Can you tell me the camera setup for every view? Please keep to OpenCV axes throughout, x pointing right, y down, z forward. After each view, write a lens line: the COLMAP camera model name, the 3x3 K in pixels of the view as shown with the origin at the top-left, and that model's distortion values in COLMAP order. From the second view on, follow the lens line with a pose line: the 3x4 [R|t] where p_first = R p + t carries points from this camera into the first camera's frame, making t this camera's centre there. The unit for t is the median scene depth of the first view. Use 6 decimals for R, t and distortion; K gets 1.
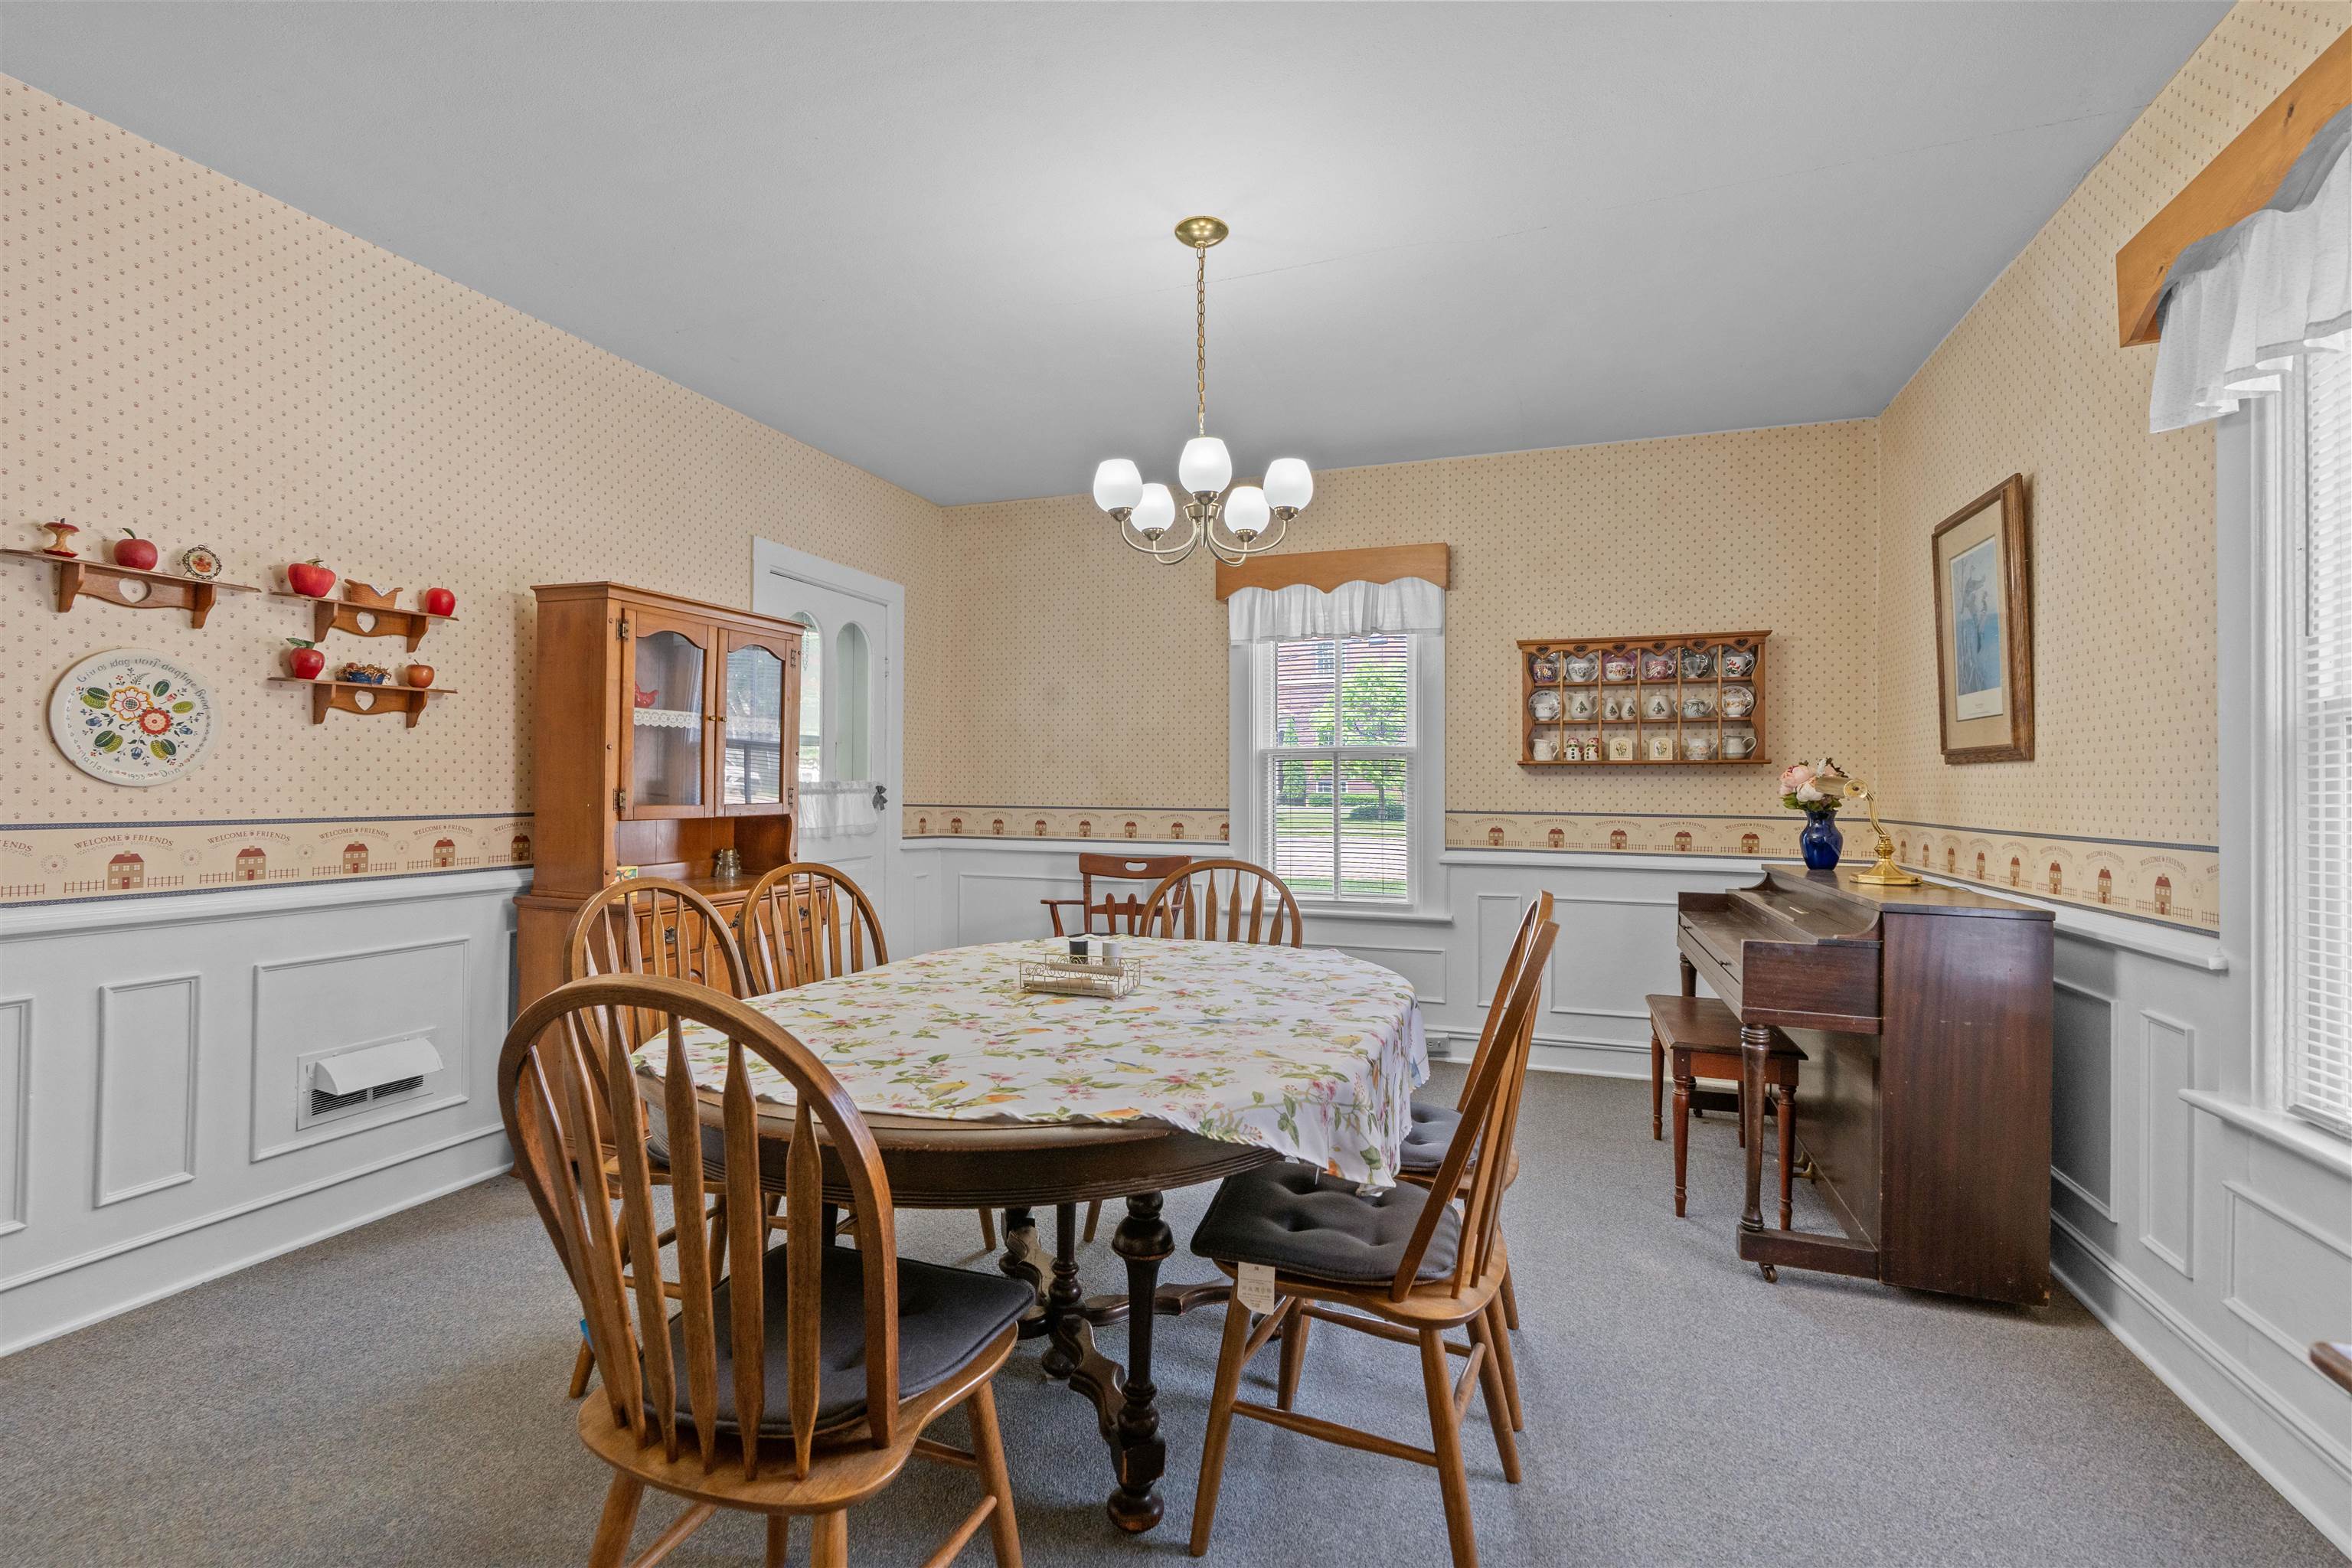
lens RADIAL K [[1055.4, 0, 1163.3], [0, 1055.4, 782.1], [0, 0, 1]] dist [-0.000629, 0.000353]
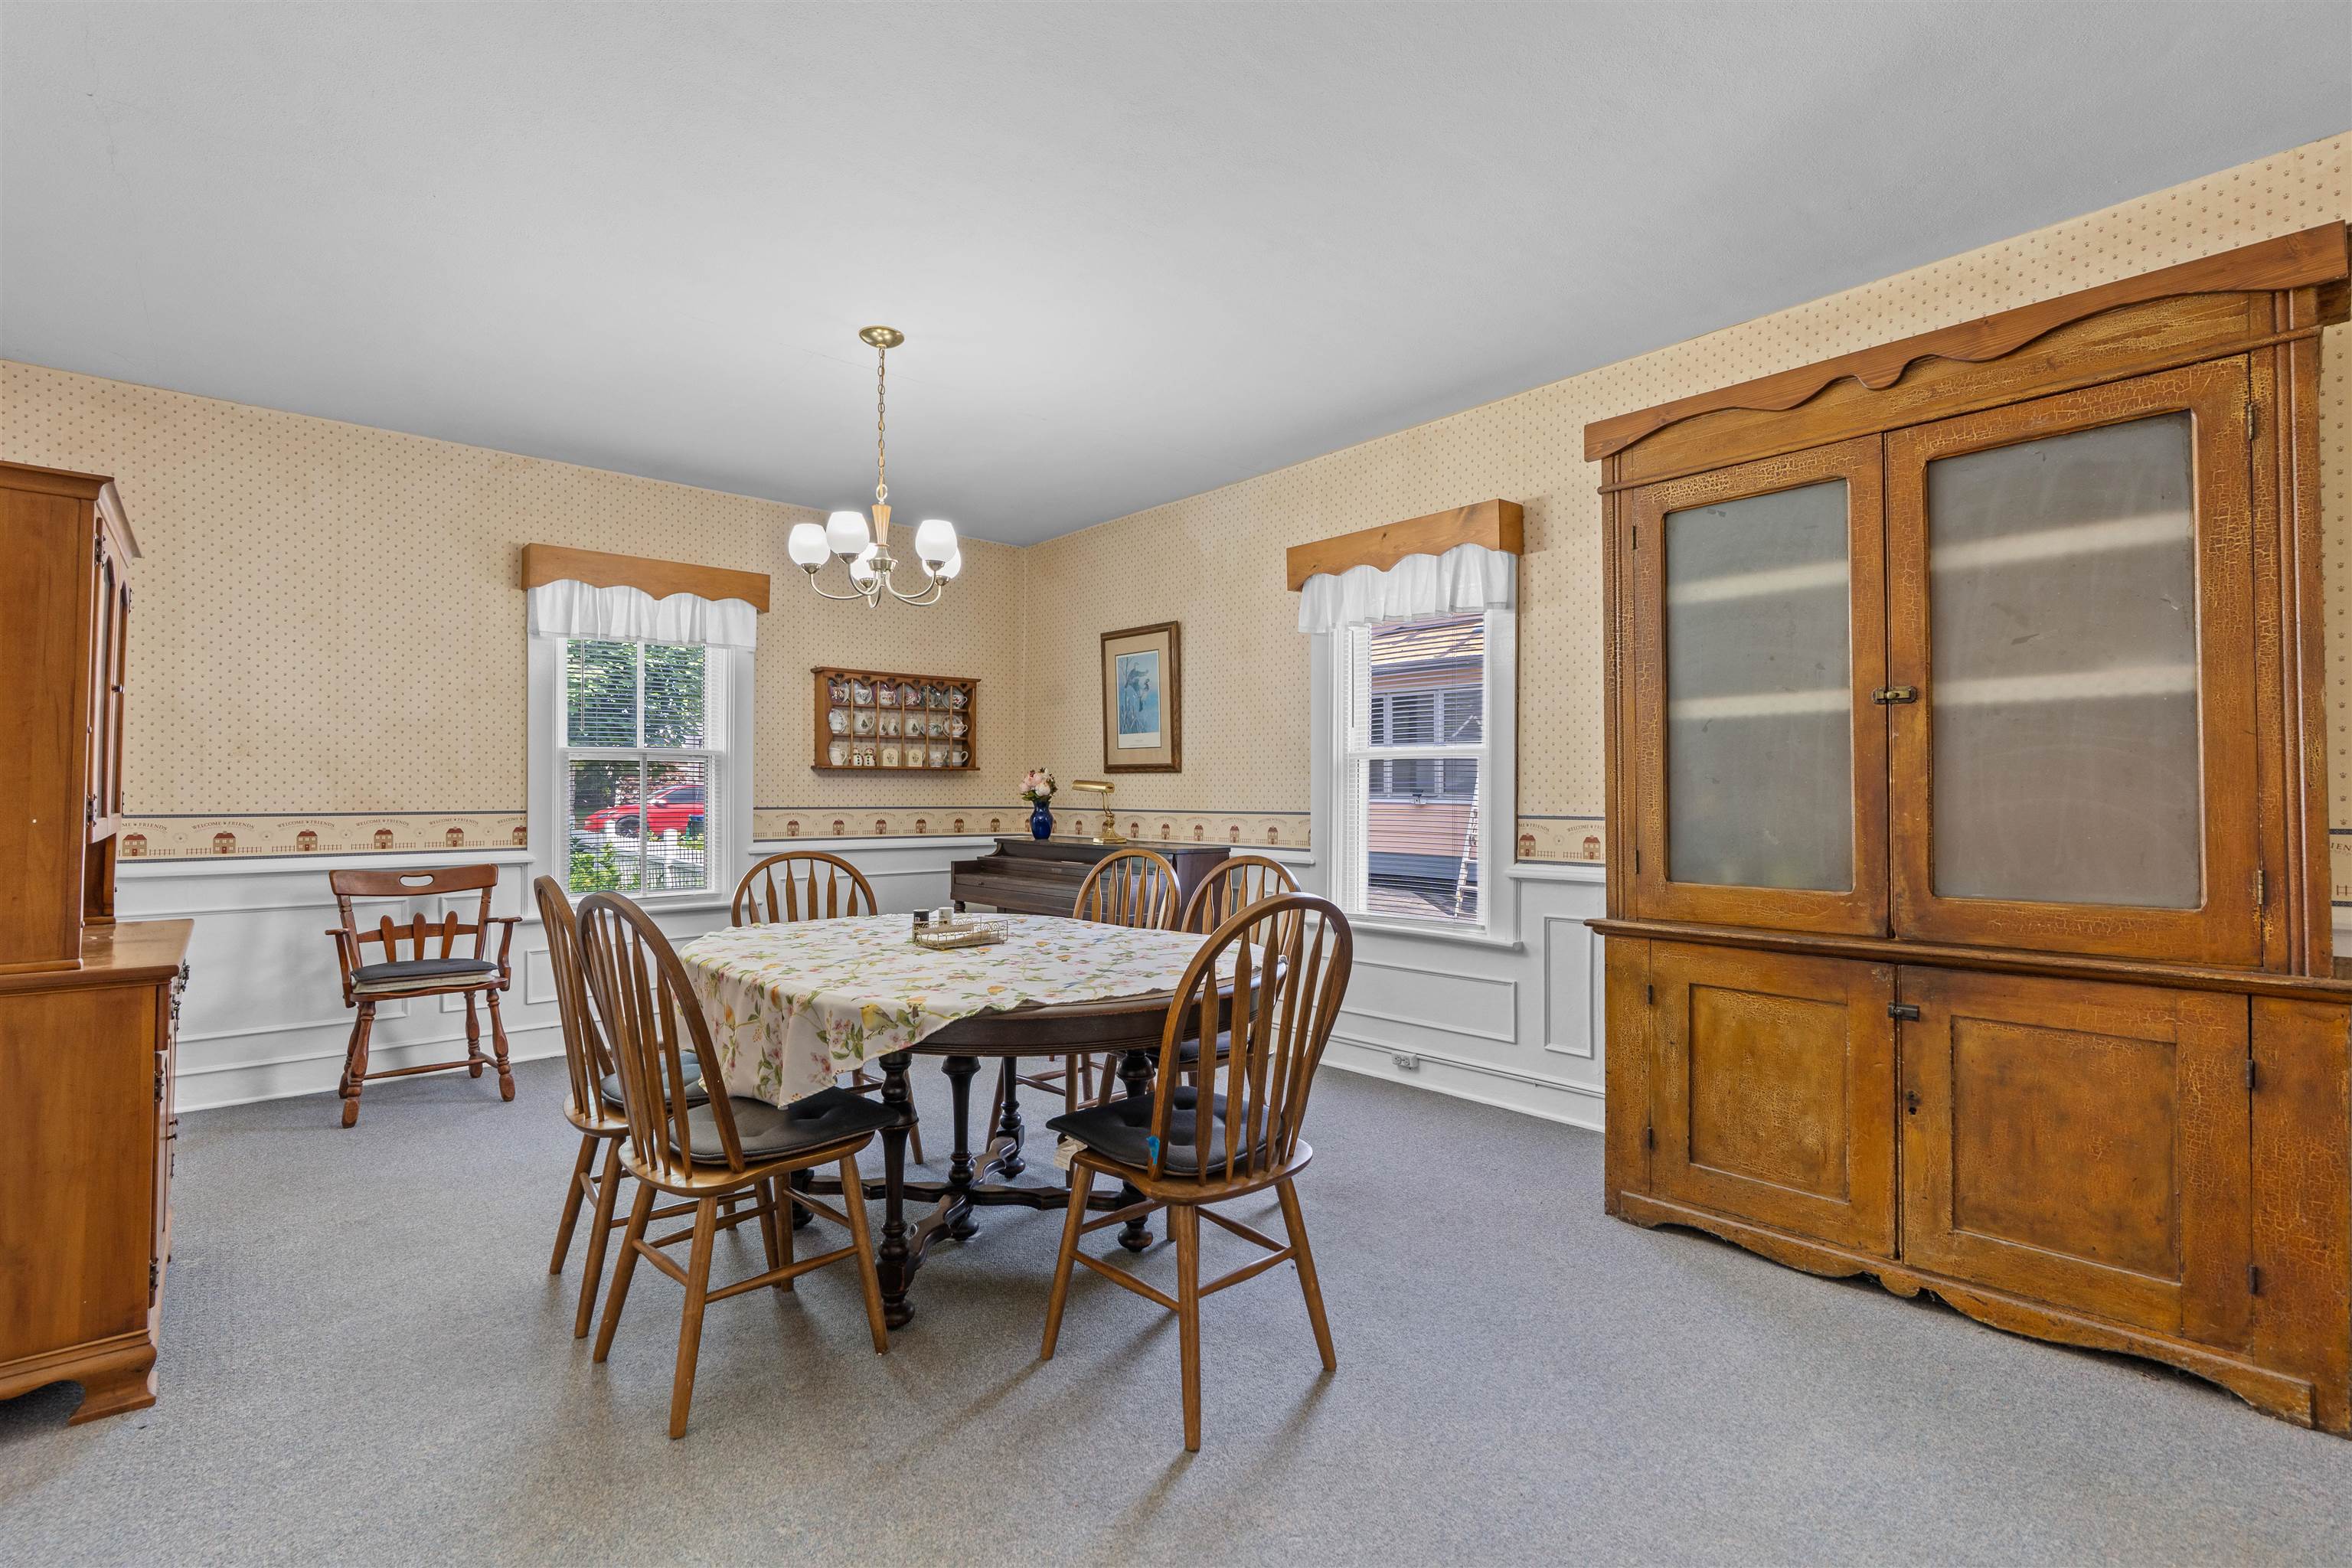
lens RADIAL K [[1039.8, 0, 1176.0], [0, 1039.8, 784.0], [0, 0, 1]] dist [-0.013287, 0.000064]
pose [[0.470094, 0.000662, 0.882616, -0.541010], [-0.002688, 0.999996, 0.000681, -0.000521], [-0.882612, -0.002692, 0.470094, 0.077735]]
